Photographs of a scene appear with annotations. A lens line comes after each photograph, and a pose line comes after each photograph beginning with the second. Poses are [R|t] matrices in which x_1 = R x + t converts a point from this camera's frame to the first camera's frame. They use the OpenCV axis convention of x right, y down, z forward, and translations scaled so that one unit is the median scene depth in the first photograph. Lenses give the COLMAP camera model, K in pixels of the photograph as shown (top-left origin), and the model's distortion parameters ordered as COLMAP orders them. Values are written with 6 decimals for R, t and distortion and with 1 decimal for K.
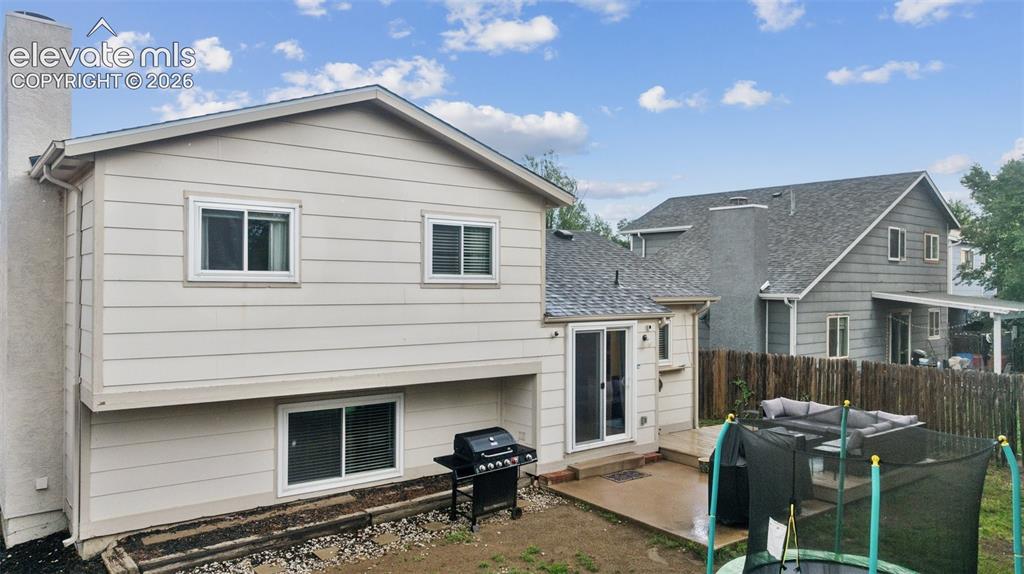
lens RADIAL K [[726.1, 0, 510.5], [0, 726.1, 292.6], [0, 0, 1]] dist [-0.009561, 0.001037]
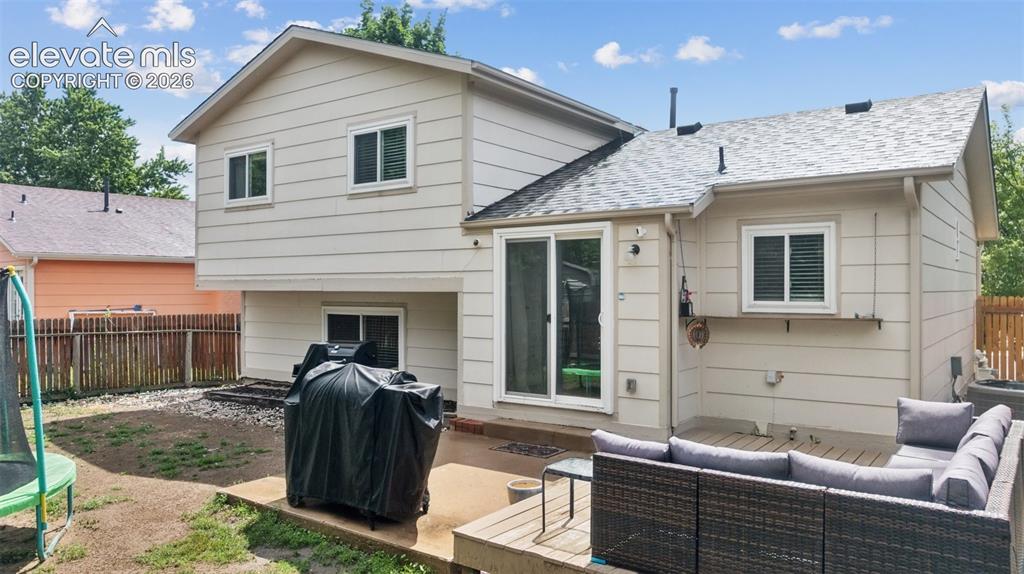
lens RADIAL K [[734.5, 0, 512.0], [0, 734.5, 287.0], [0, 0, 1]] dist [-0.014975, -0.001939]
pose [[0.274693, -0.007006, -0.961506, 0.922007], [-0.006197, 0.999940, -0.009056, 0.123161], [0.961512, 0.008446, 0.274633, 0.907570]]
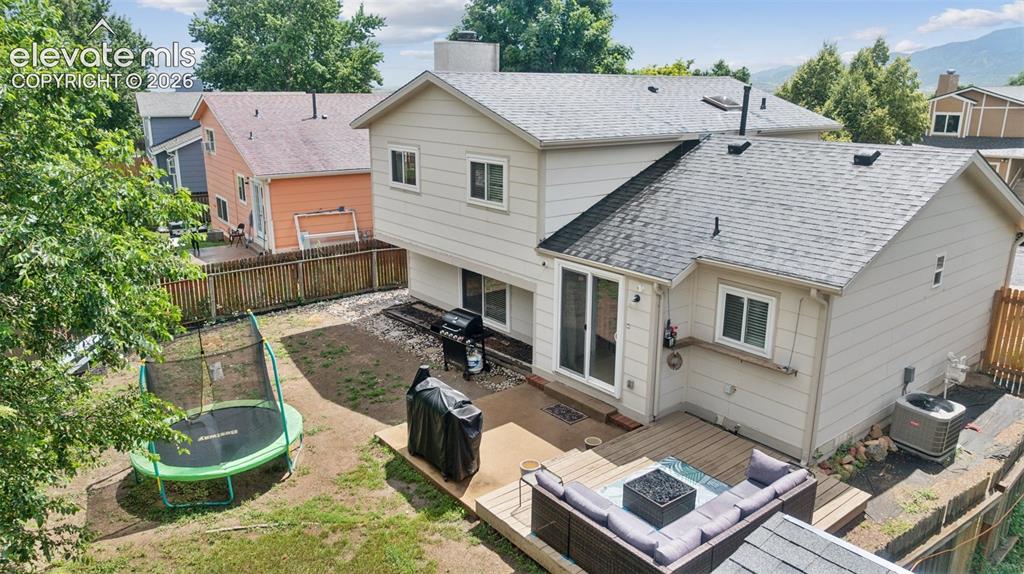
lens RADIAL K [[722.8, 0, 510.9], [0, 722.8, 281.8], [0, 0, 1]] dist [-0.012797, 0.001830]
pose [[0.015489, 0.254991, -0.966819, 1.269260], [-0.011435, 0.966917, 0.254834, -0.221252], [0.999815, 0.007108, 0.017892, 1.027689]]
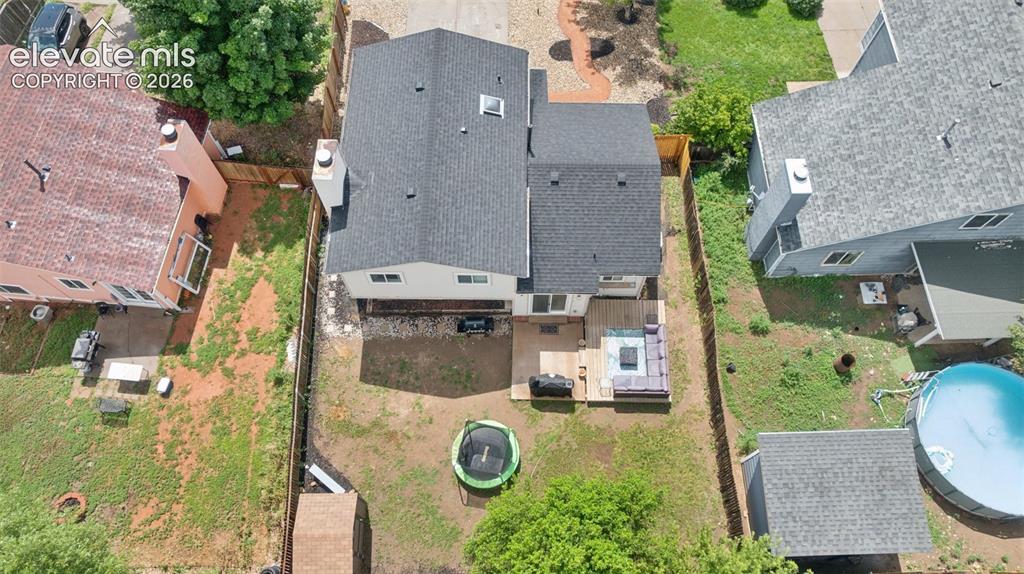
lens RADIAL K [[726.1, 0, 510.5], [0, 726.1, 292.6], [0, 0, 1]] dist [-0.009561, 0.001037]
pose [[0.782880, 0.569278, -0.251042, 0.682263], [0.000534, 0.402878, 0.915254, -2.307463], [0.622173, -0.716668, 0.315101, 0.272987]]
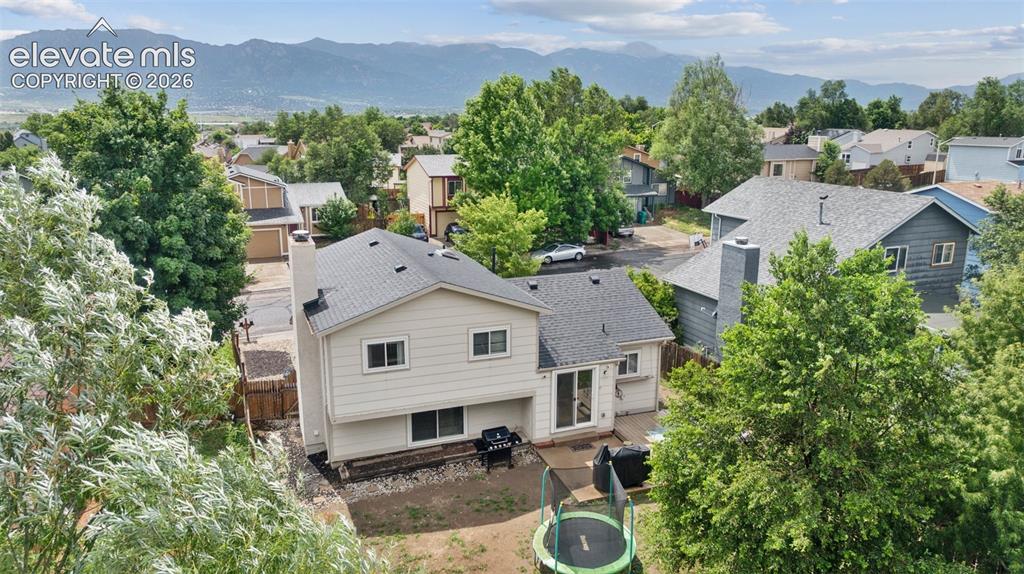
lens RADIAL K [[726.1, 0, 510.5], [0, 726.1, 292.6], [0, 0, 1]] dist [-0.009561, 0.001037]
pose [[0.956419, 0.070098, -0.283459, 0.563564], [-0.001471, 0.971901, 0.235385, -0.682195], [0.291994, -0.224710, 0.929648, -0.858923]]
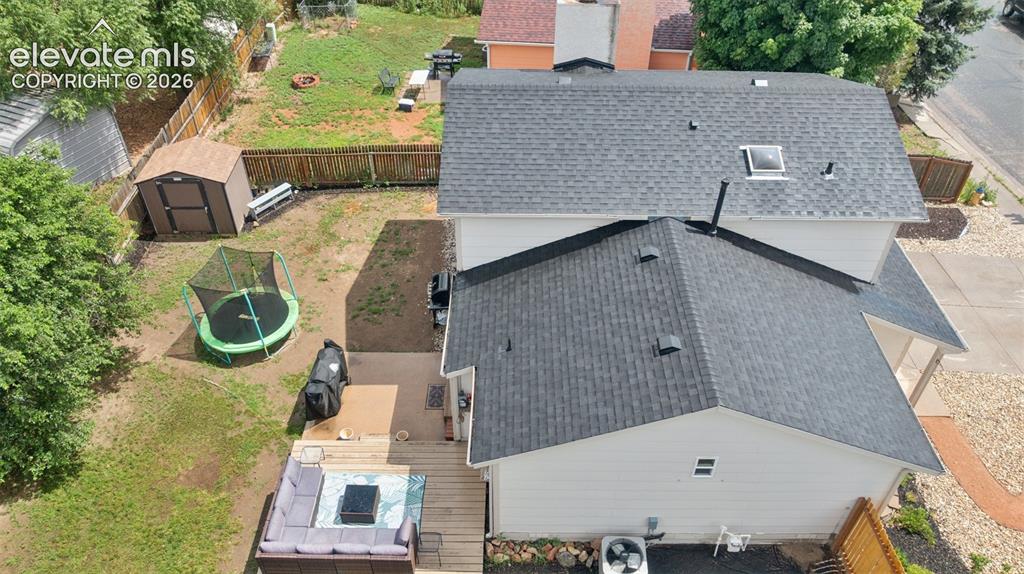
lens RADIAL K [[726.1, 0, 510.5], [0, 726.1, 292.6], [0, 0, 1]] dist [-0.009561, 0.001037]
pose [[-0.624726, 0.502699, -0.597504, 0.928058], [-0.017119, 0.756201, 0.654115, -0.951861], [0.780657, 0.418871, -0.463812, 1.923767]]
